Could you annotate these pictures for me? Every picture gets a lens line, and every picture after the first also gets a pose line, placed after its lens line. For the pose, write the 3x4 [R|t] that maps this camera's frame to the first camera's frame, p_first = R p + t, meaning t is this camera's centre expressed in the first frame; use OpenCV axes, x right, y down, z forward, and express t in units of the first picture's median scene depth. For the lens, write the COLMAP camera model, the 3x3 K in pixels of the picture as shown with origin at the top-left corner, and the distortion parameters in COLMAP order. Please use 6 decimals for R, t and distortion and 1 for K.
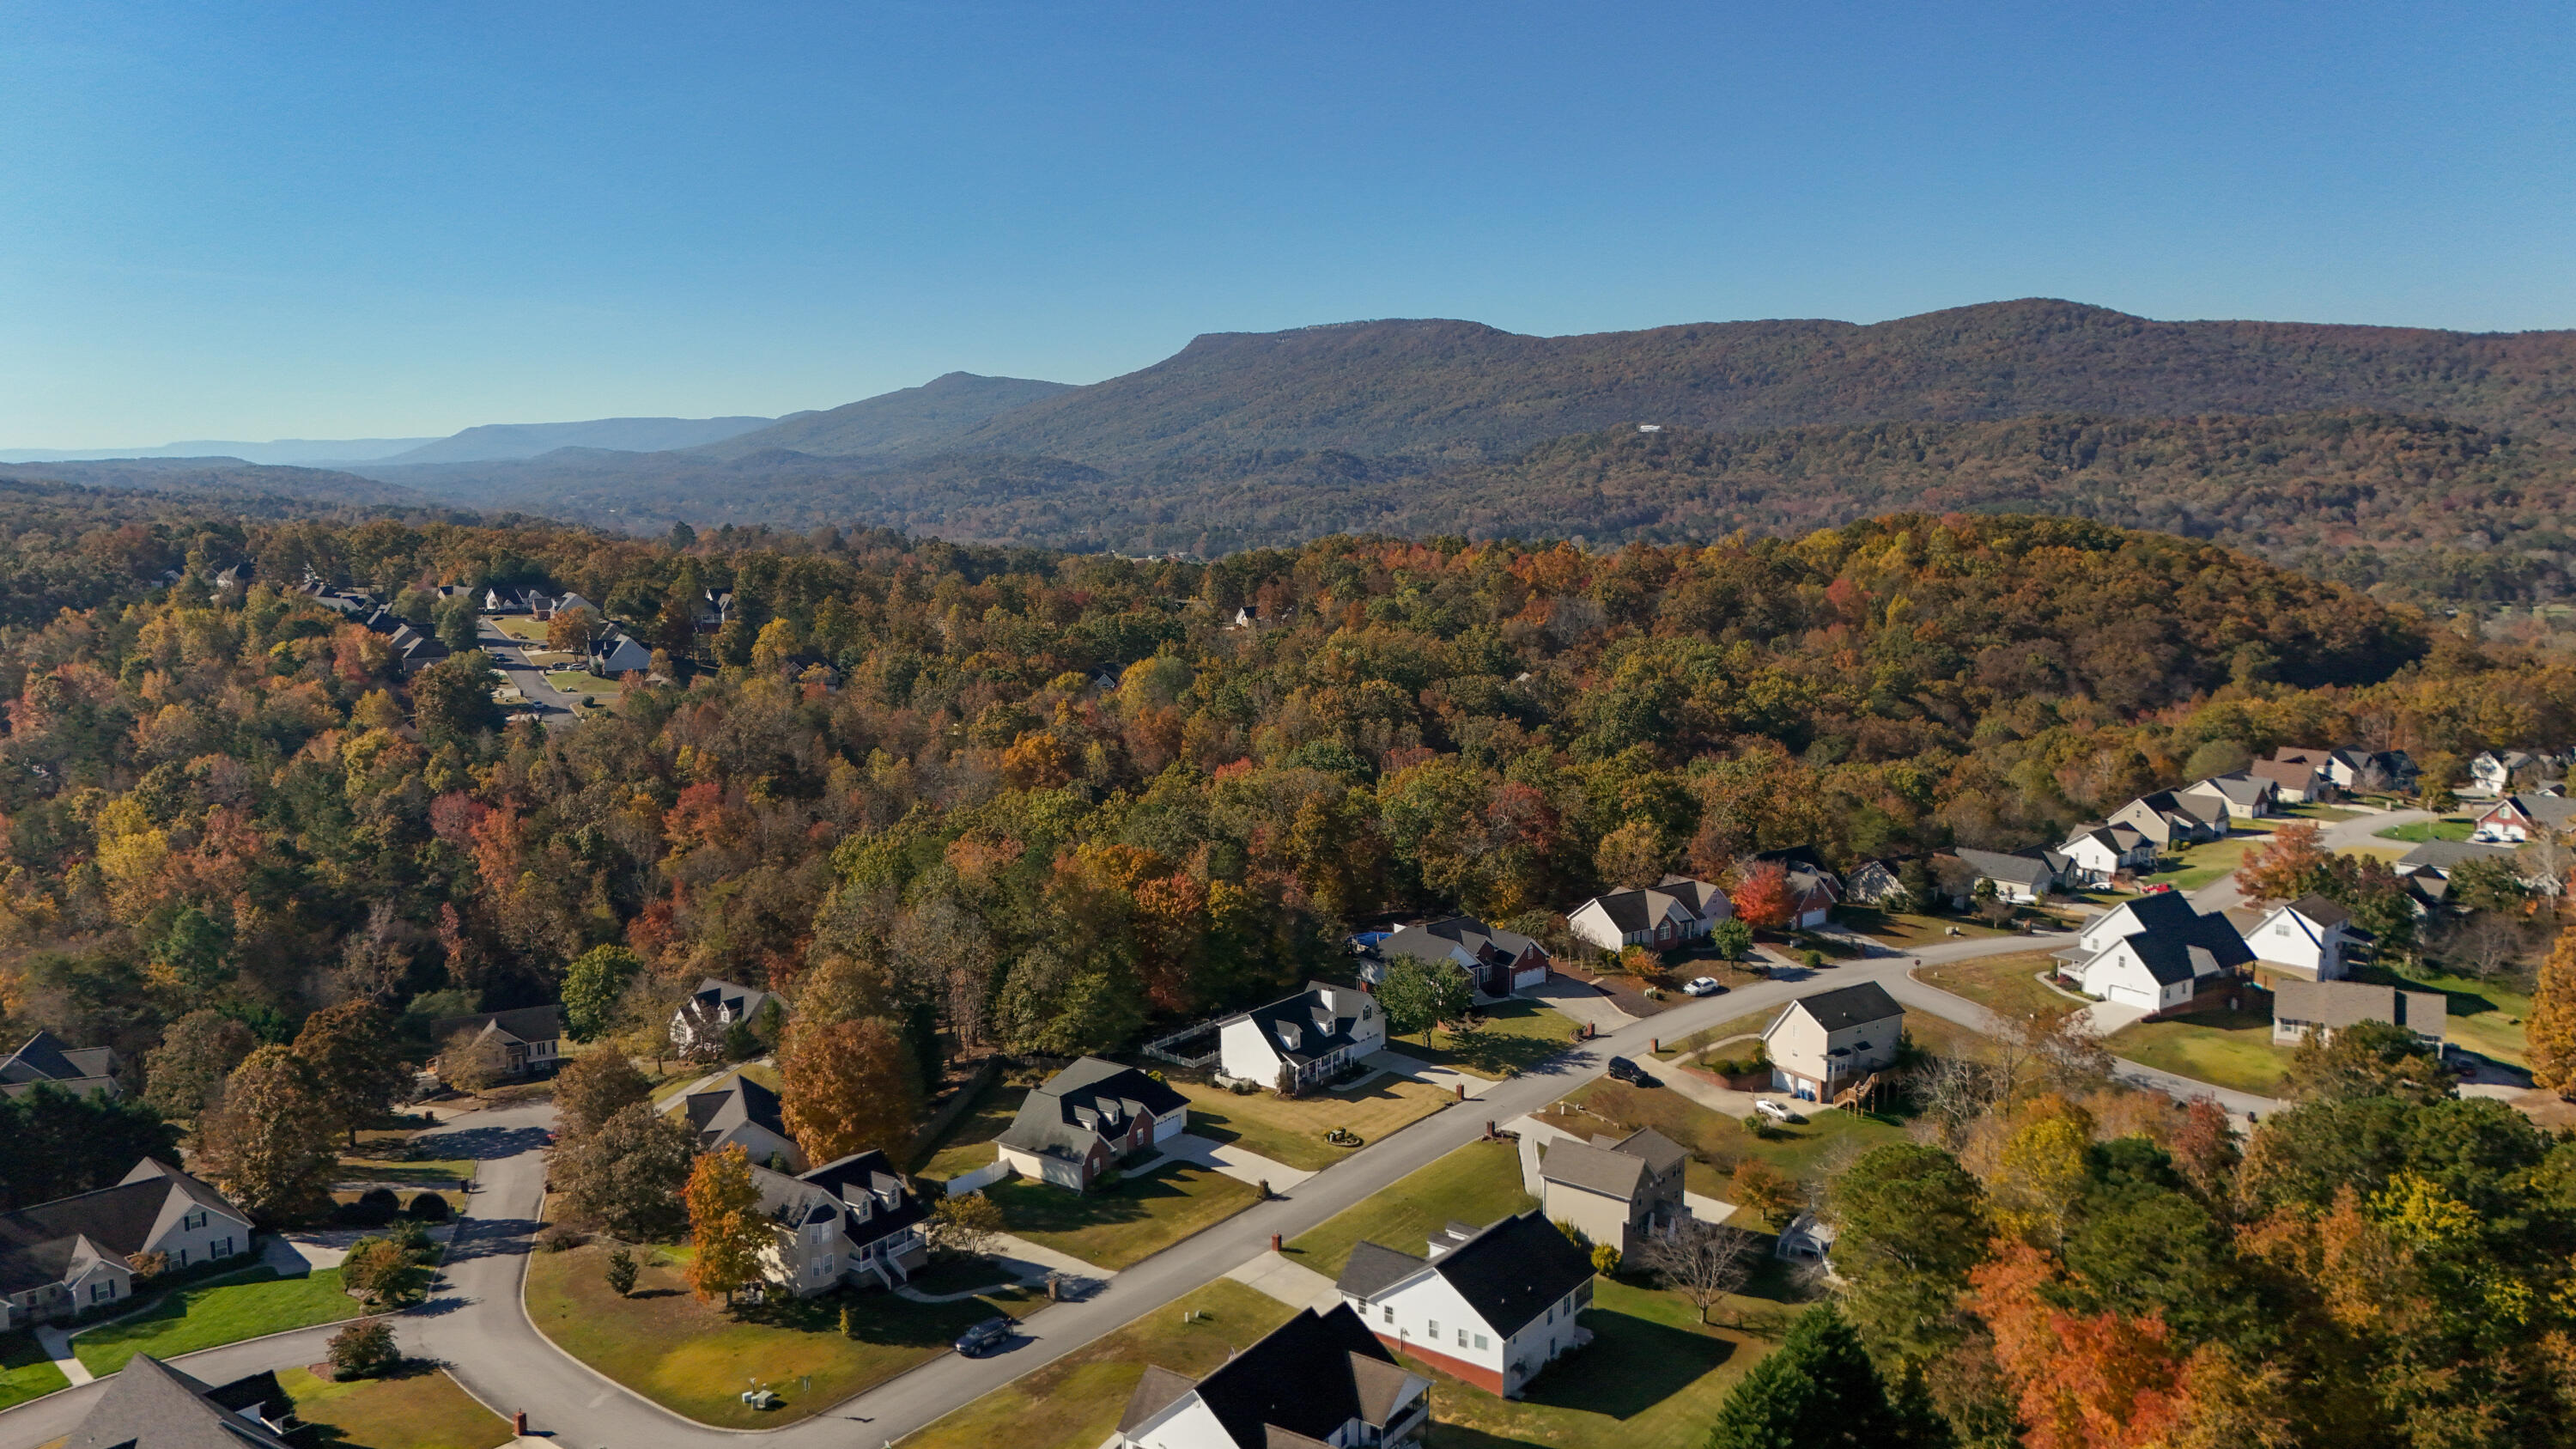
lens RADIAL K [[1882.8, 0, 1293.9], [0, 1882.8, 770.5], [0, 0, 1]] dist [0.104976, -0.105152]
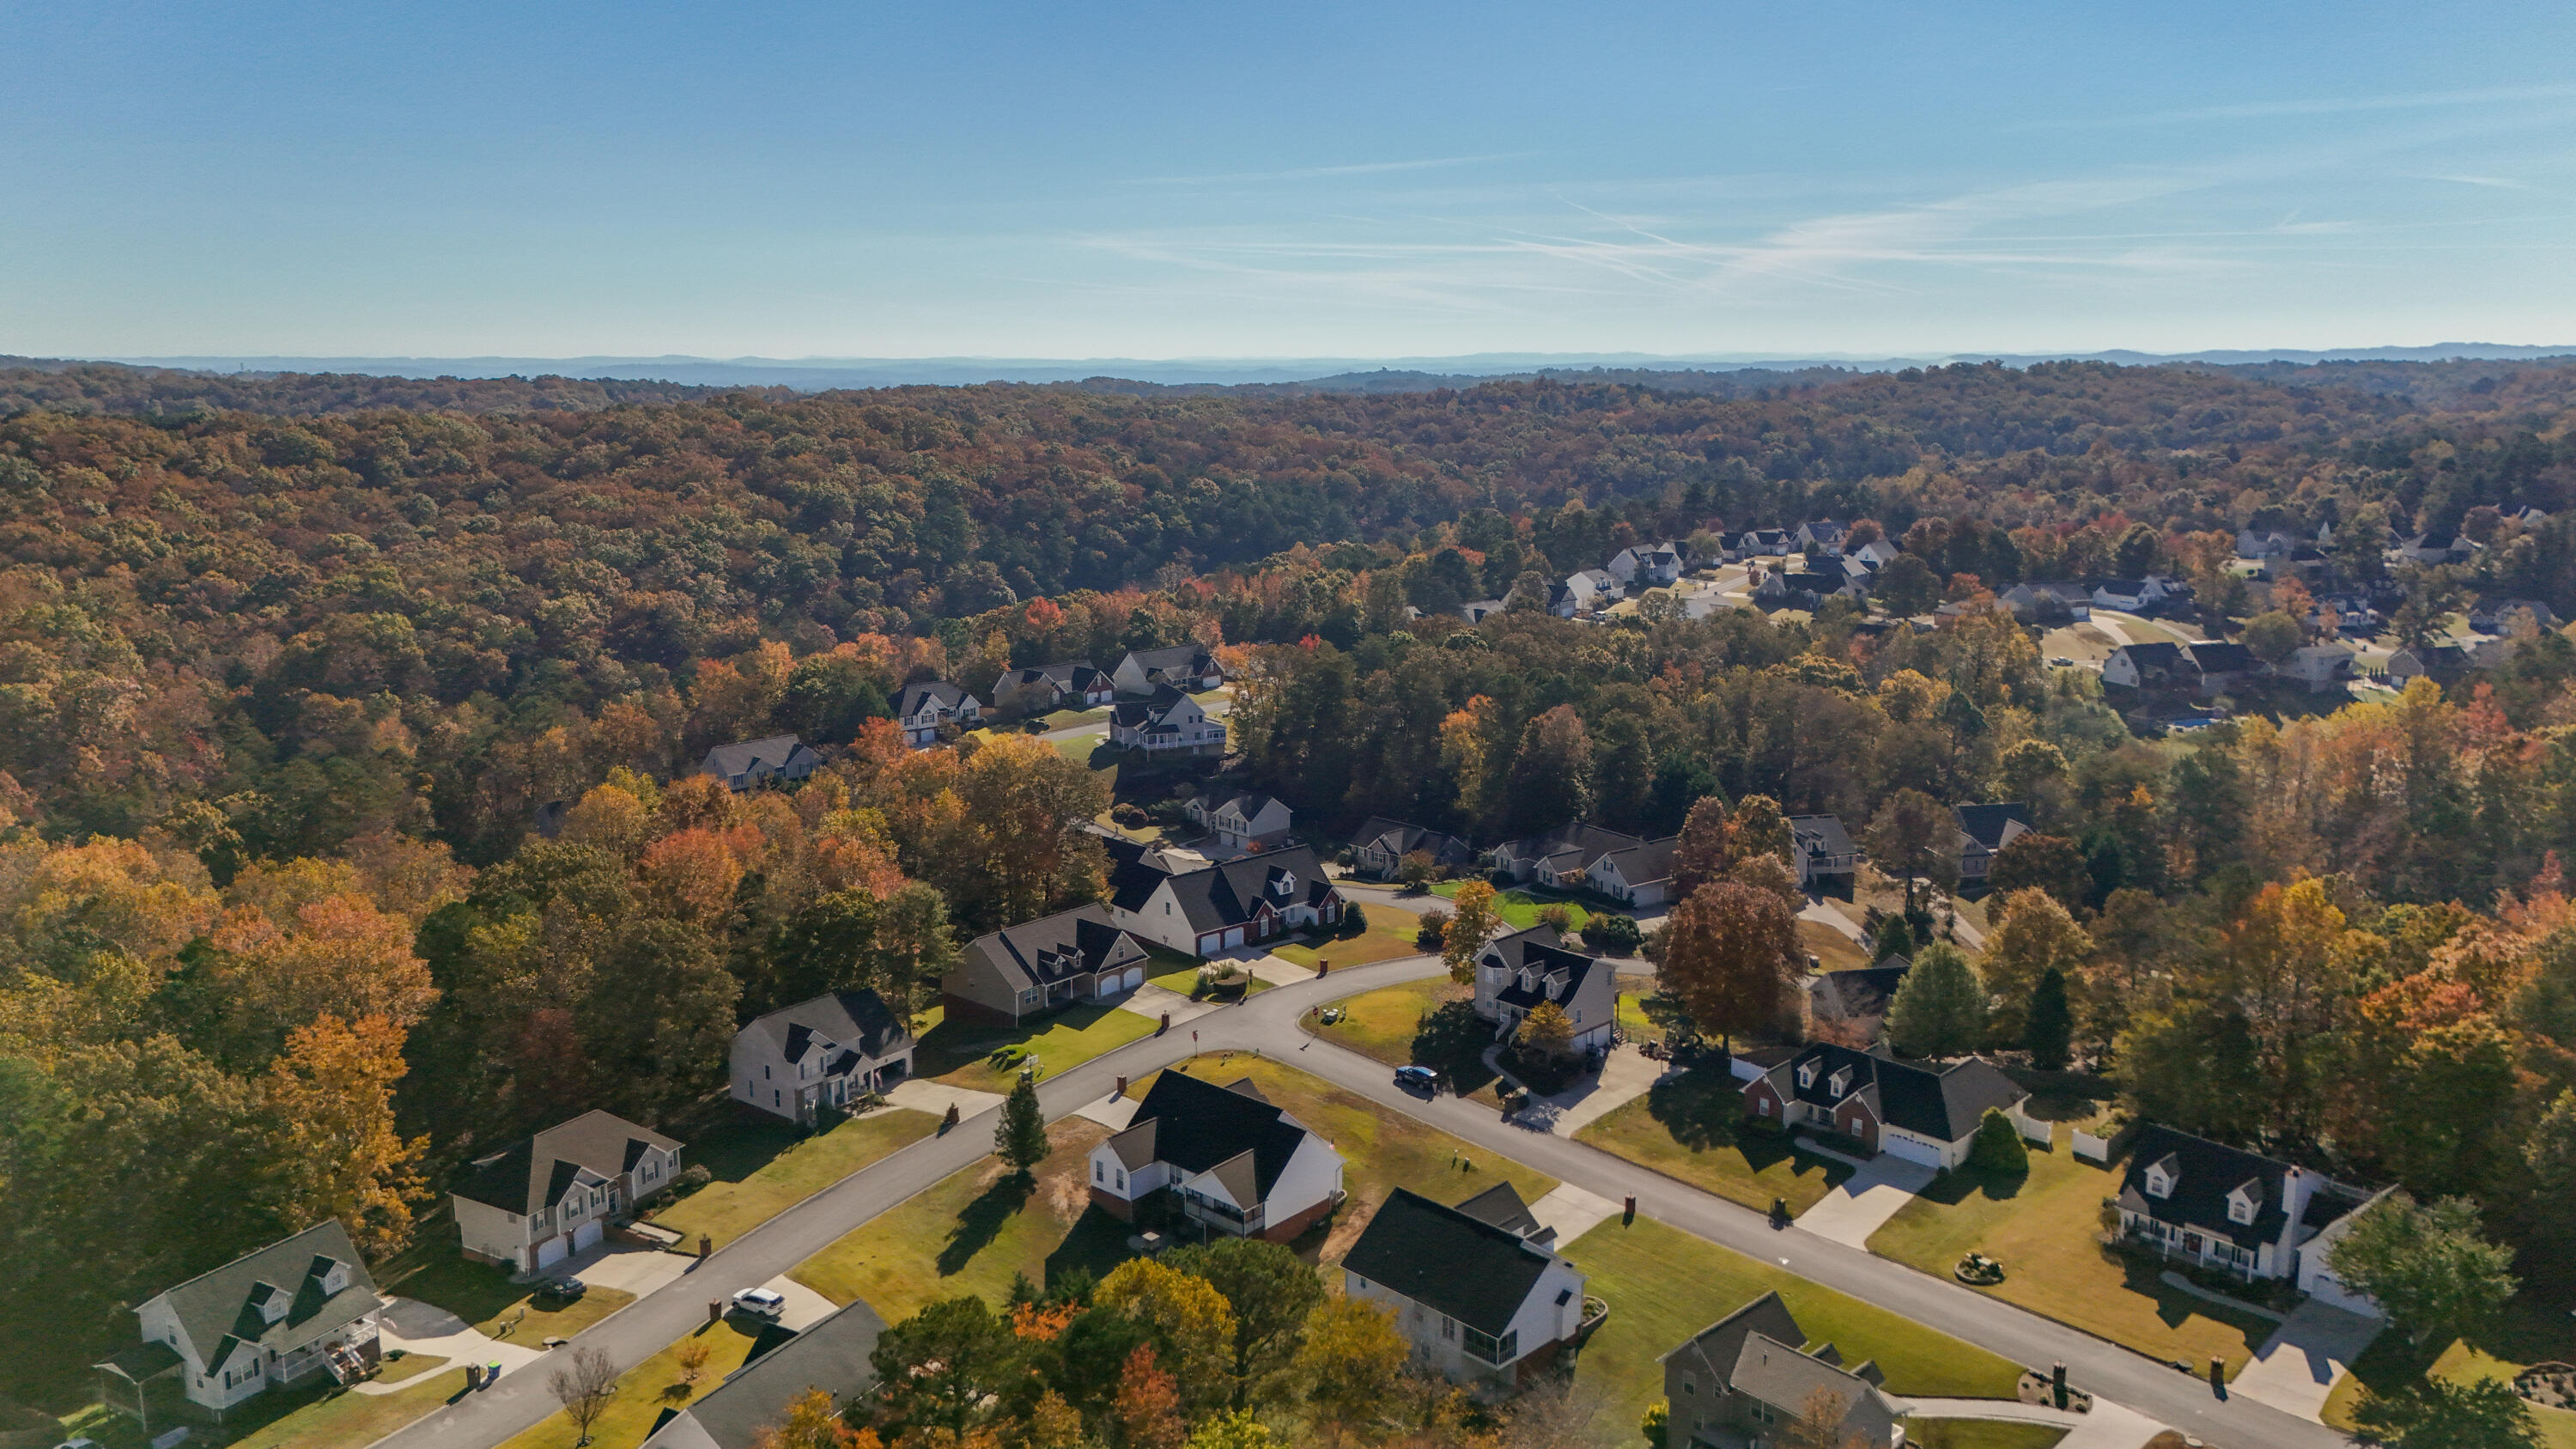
lens RADIAL K [[1905.7, 0, 1298.8], [0, 1905.7, 673.5], [0, 0, 1]] dist [0.120879, -0.117197]
pose [[-0.136875, 0.173964, -0.975193, 0.269127], [-0.161687, 0.967333, 0.195256, -0.050111], [0.977304, 0.184402, -0.104276, 0.263286]]
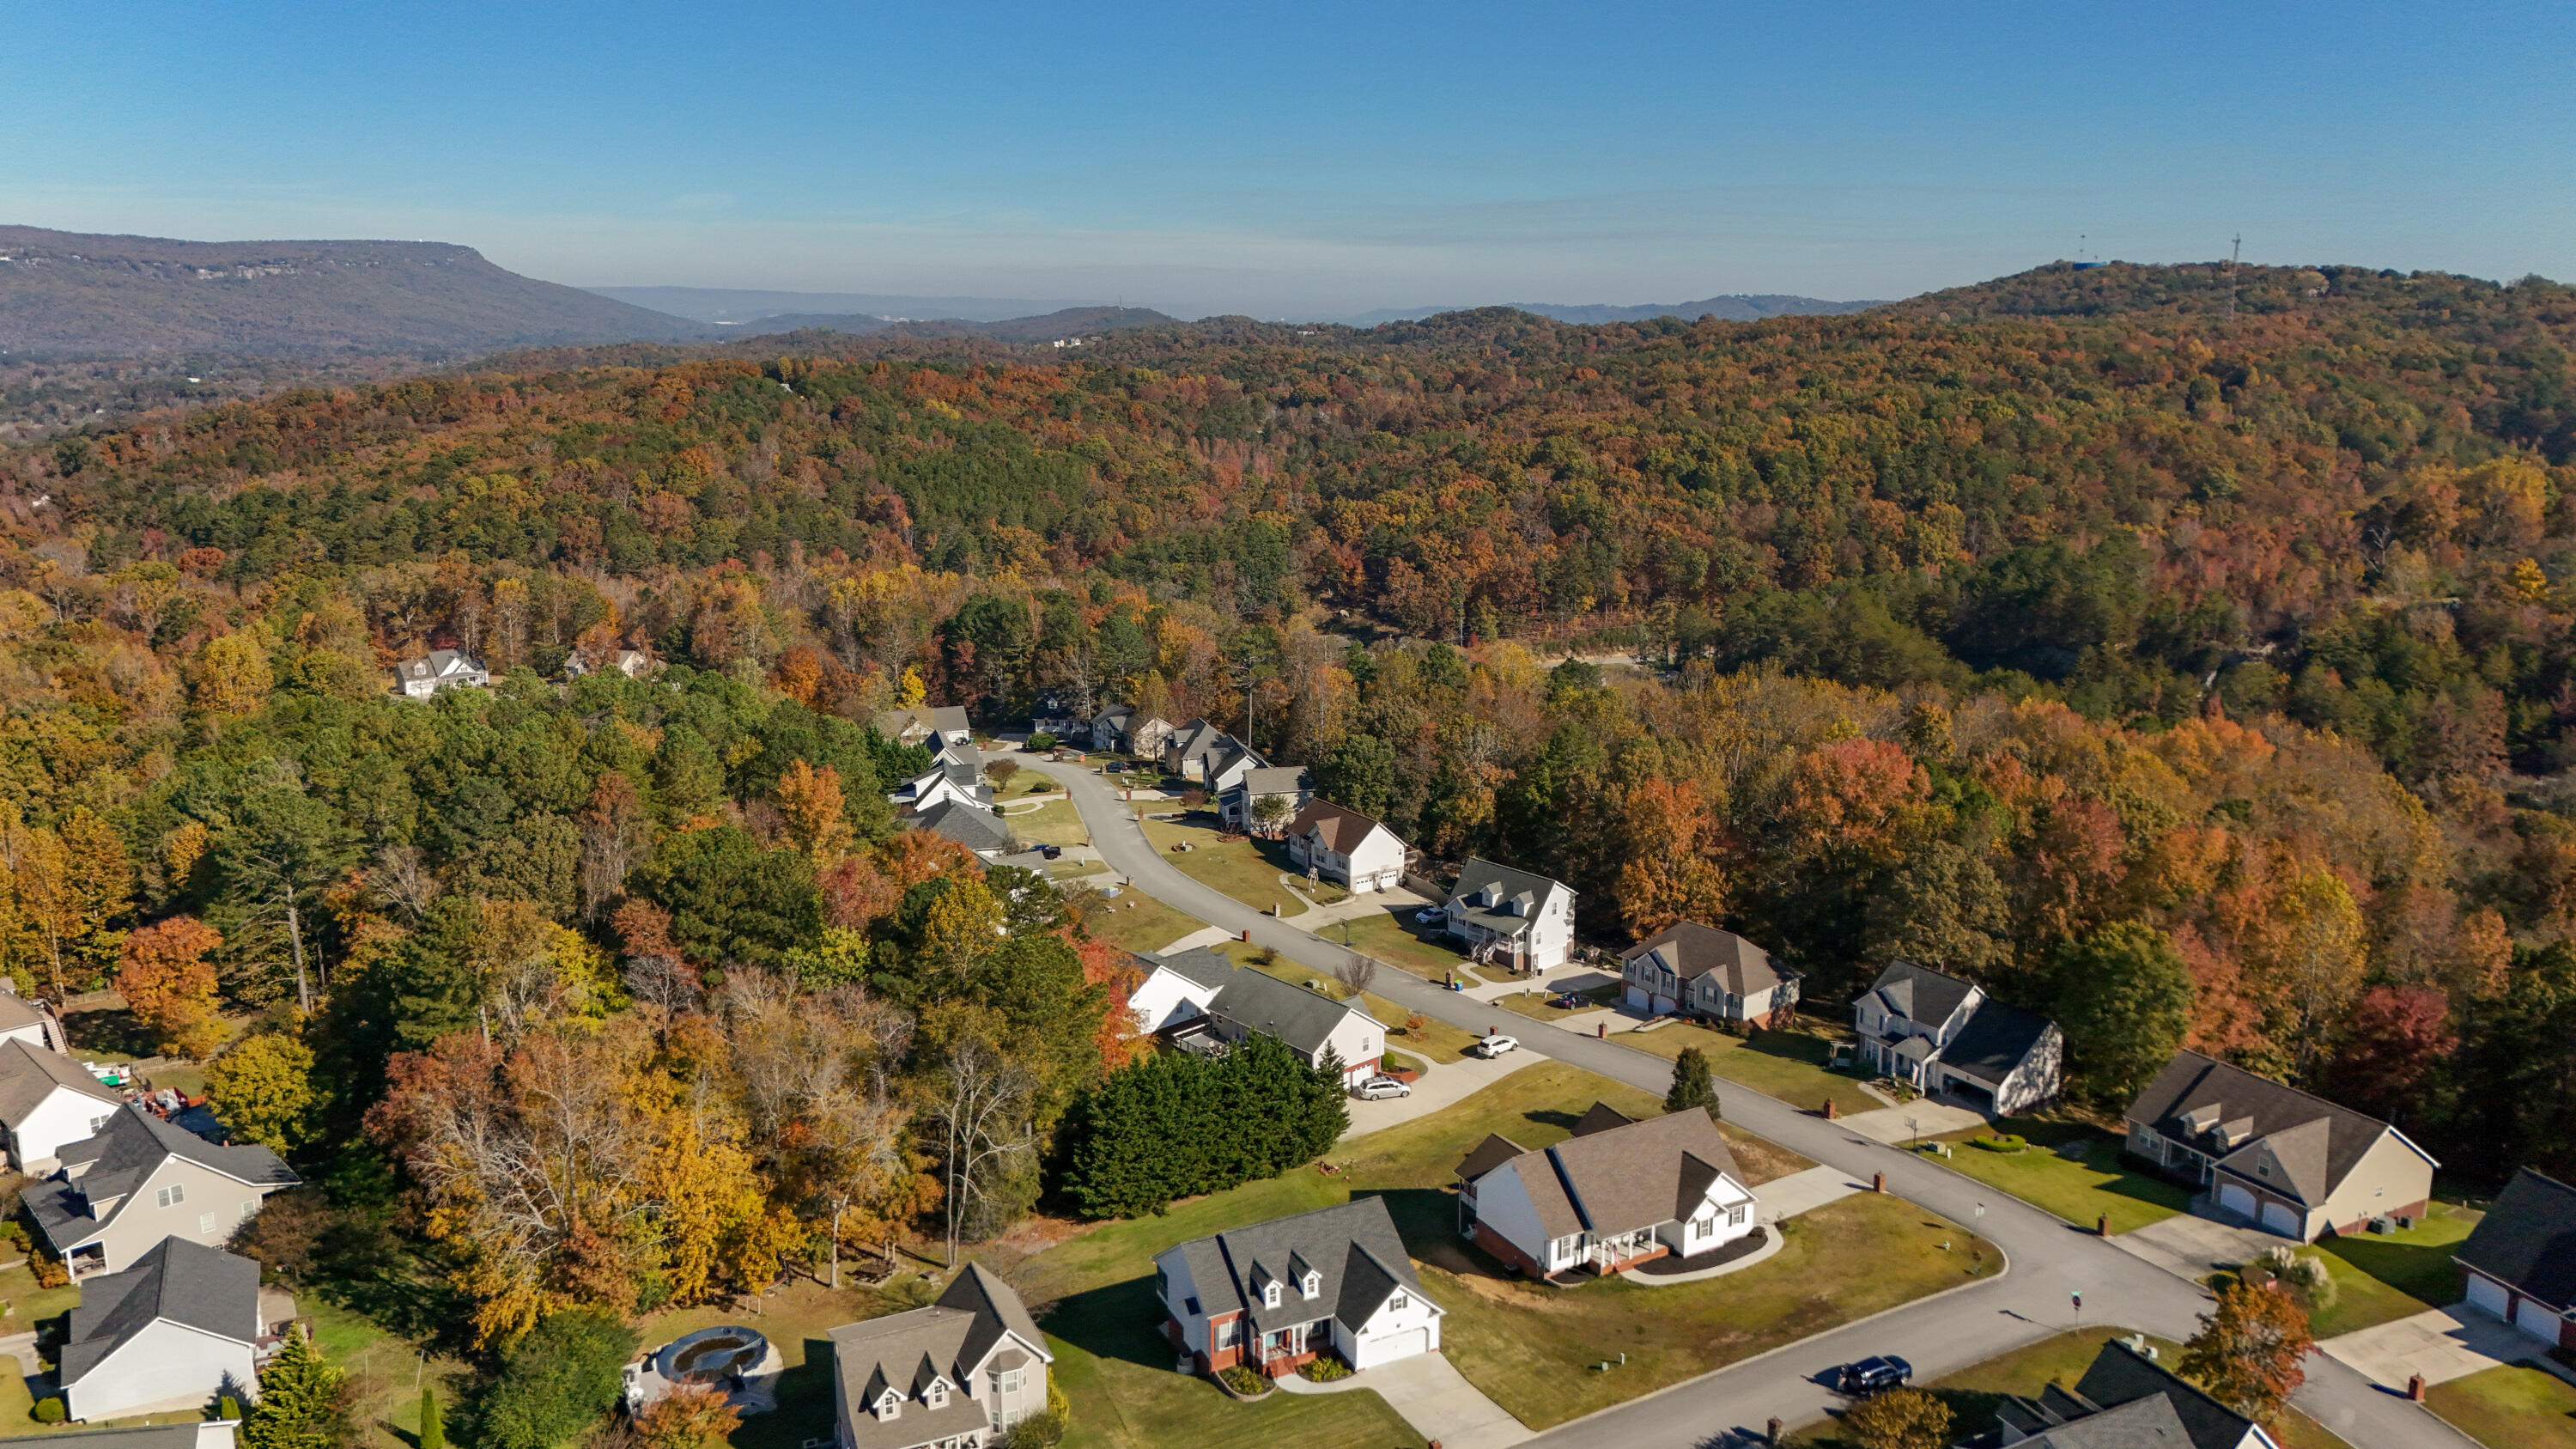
lens RADIAL K [[1882.8, 0, 1293.9], [0, 1882.8, 770.5], [0, 0, 1]] dist [0.104976, -0.105152]
pose [[-0.888540, -0.094338, 0.448995, -0.076387], [0.092966, 0.921310, 0.377552, -0.074862], [-0.449281, 0.377211, -0.809851, 0.443588]]
